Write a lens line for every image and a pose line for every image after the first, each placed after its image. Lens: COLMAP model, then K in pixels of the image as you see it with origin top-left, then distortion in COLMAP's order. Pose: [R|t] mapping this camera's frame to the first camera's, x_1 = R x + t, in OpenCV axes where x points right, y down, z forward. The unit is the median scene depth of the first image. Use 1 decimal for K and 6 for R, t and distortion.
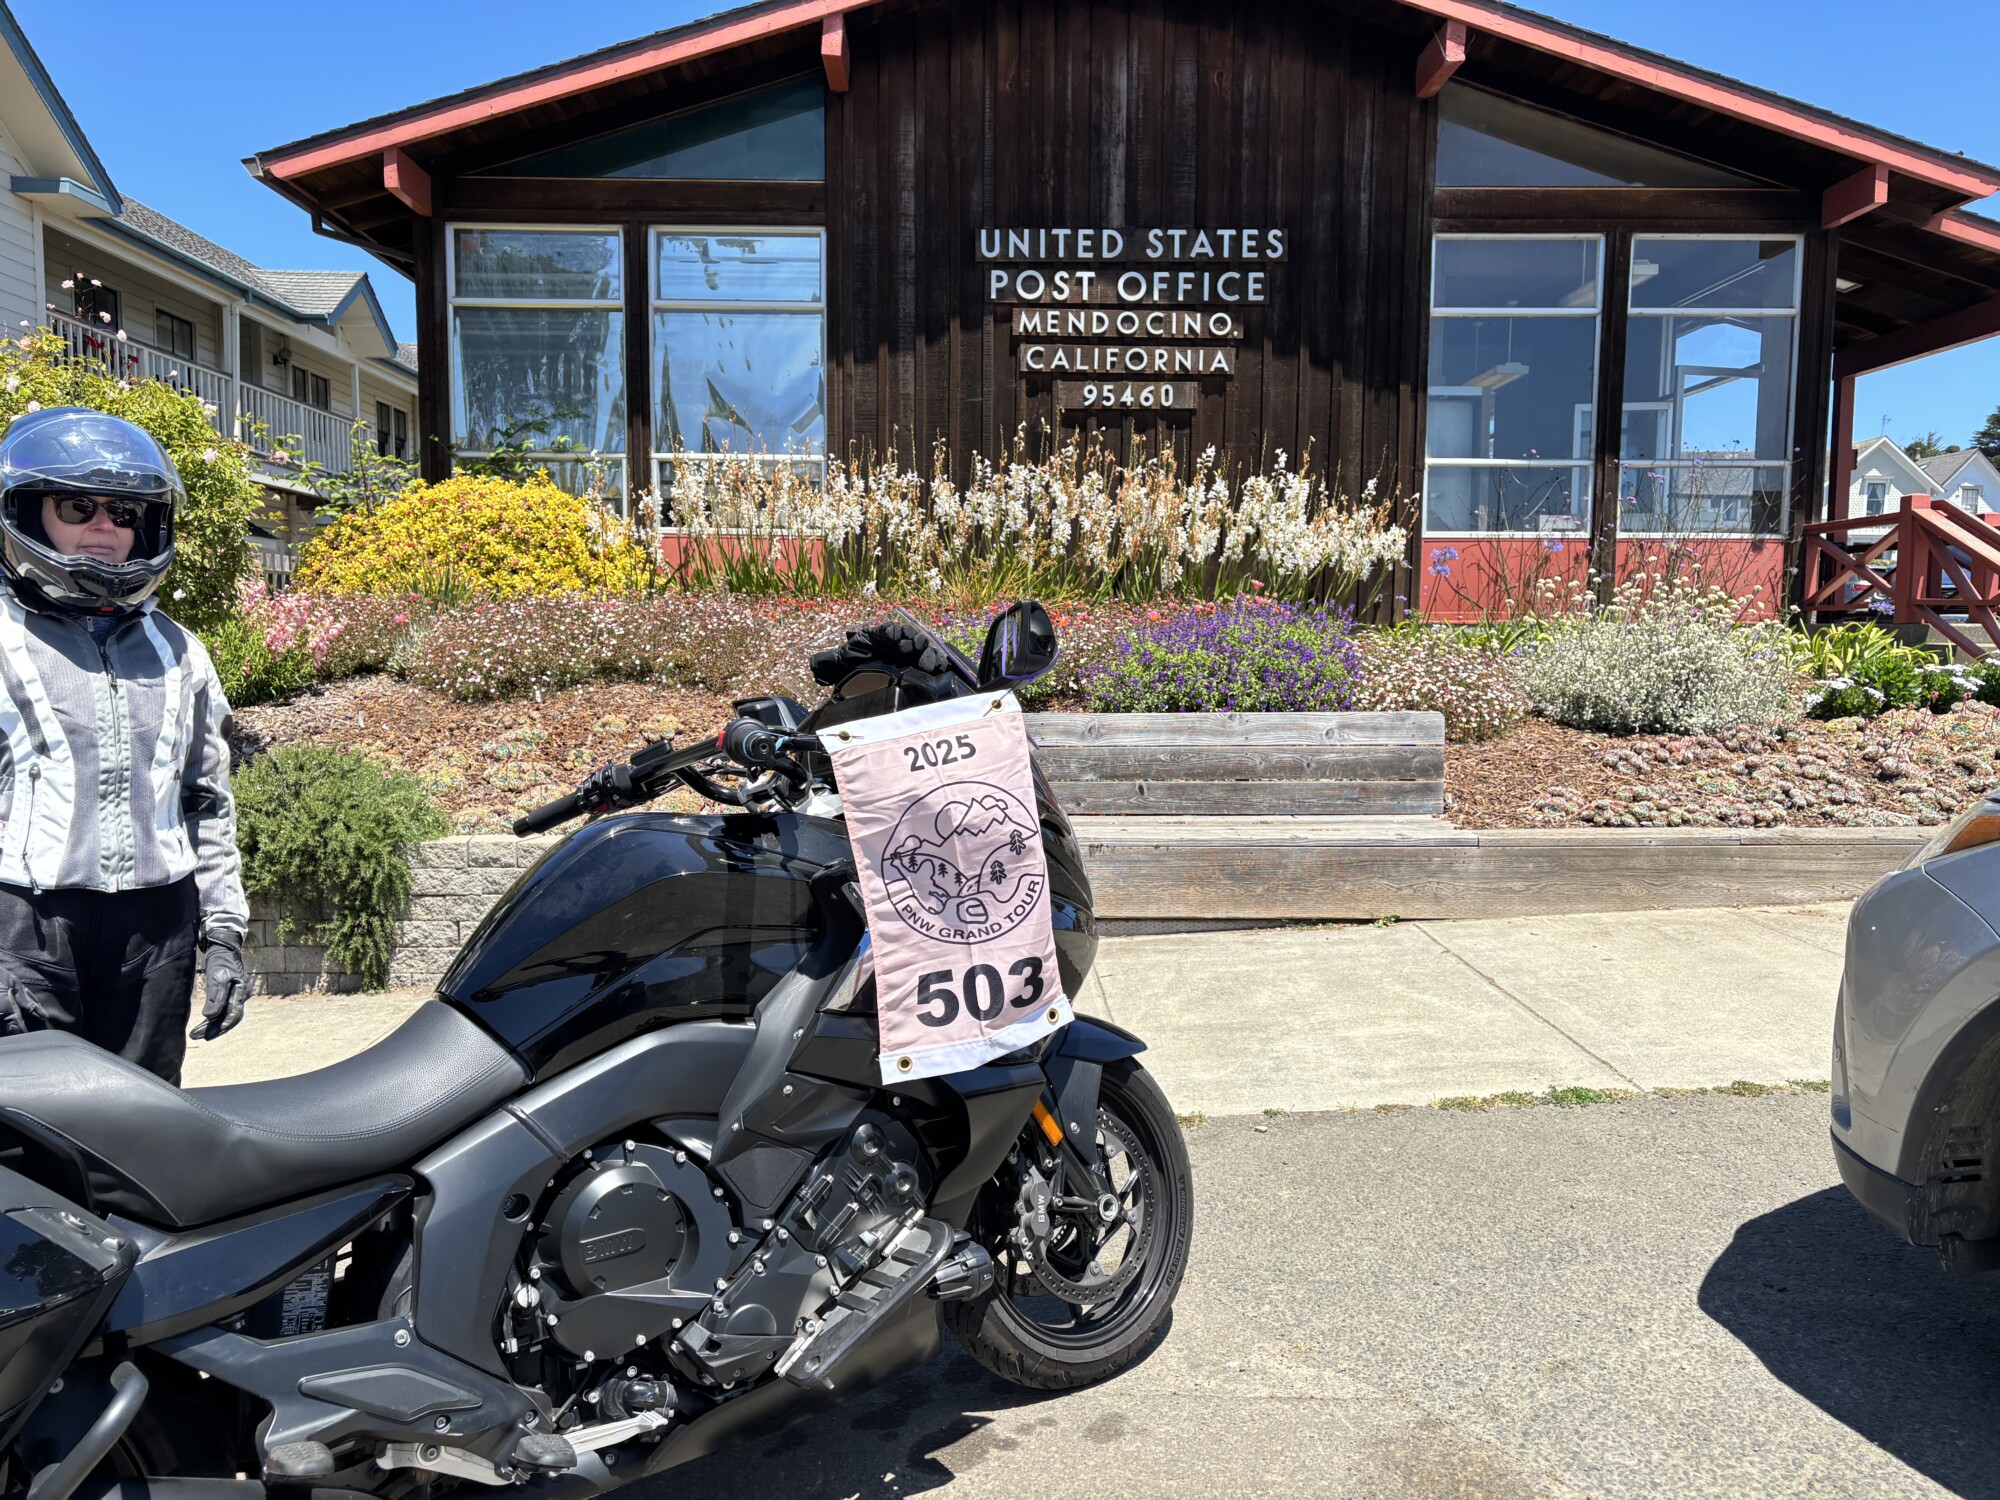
lens RADIAL K [[1492.2, 0, 987.2], [0, 1492.2, 760.8], [0, 0, 1]] dist [0.025097, -0.003164]
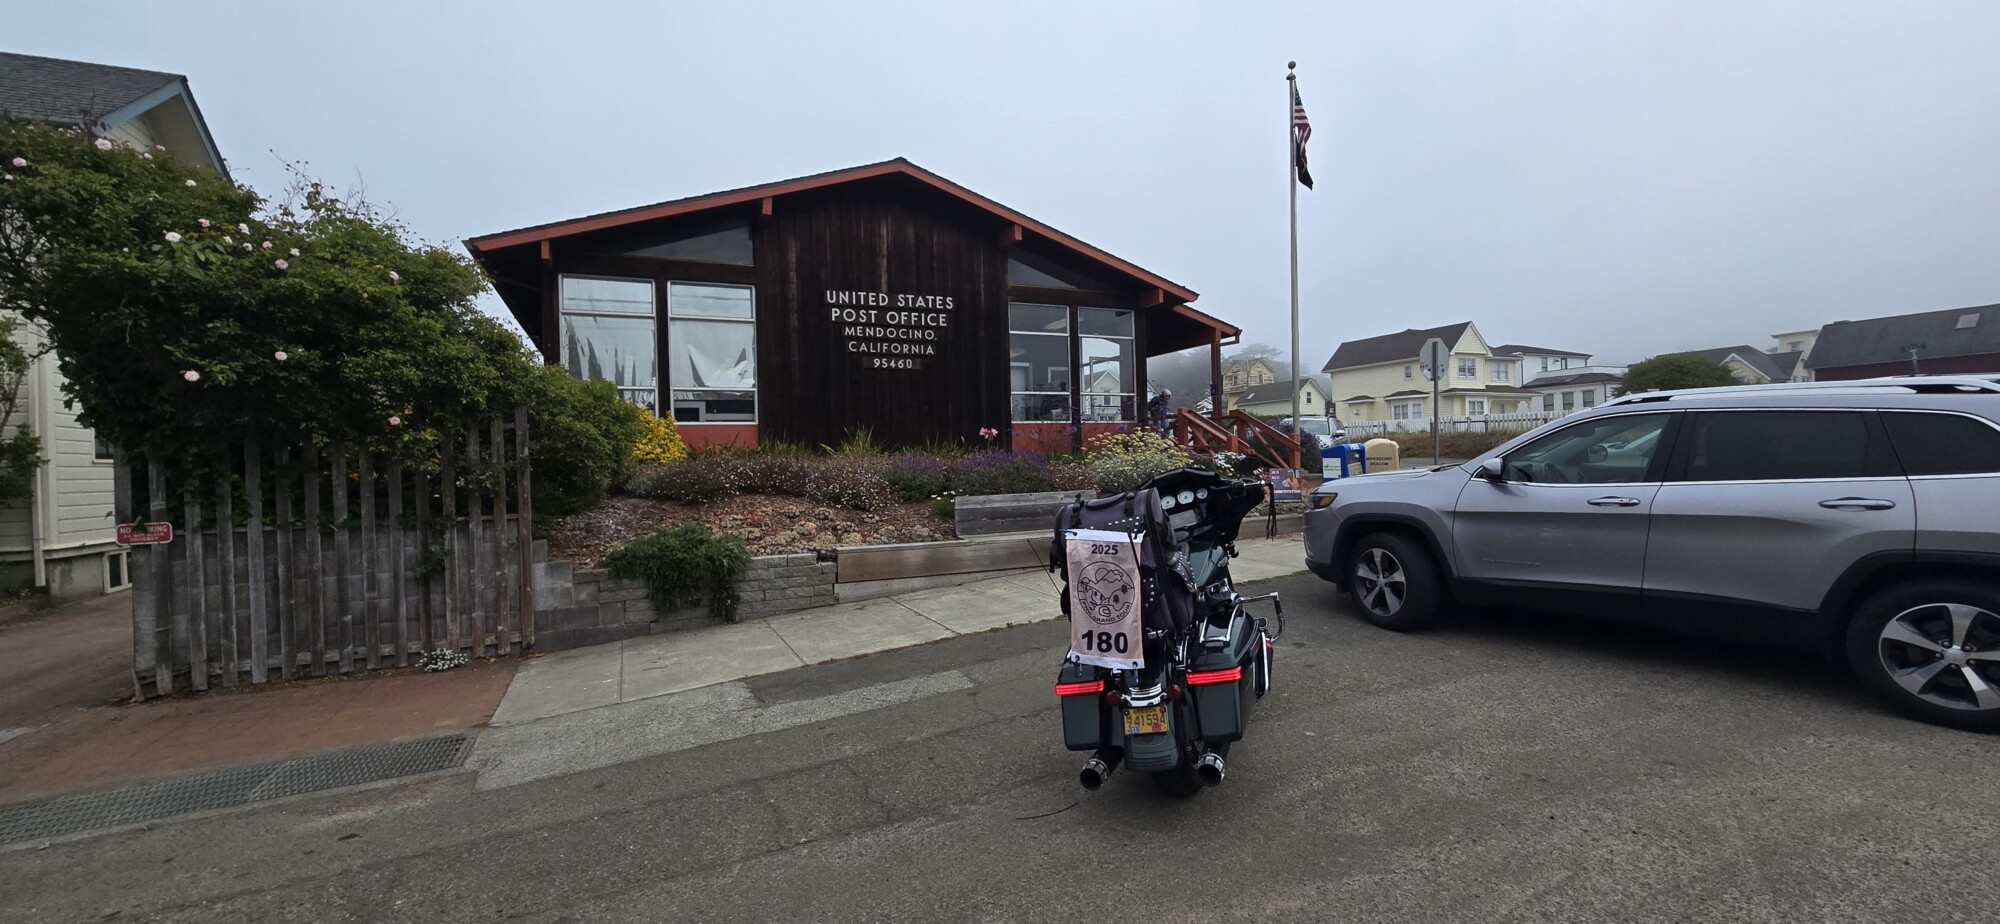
lens RADIAL K [[803.6, 0, 998.4], [0, 803.6, 466.4], [0, 0, 1]] dist [-0.010926, 0.000025]
pose [[0.916794, -0.032354, 0.398047, -0.256773], [0.064969, 0.995518, -0.068720, 0.009300], [-0.394040, 0.088862, 0.914787, -0.185334]]
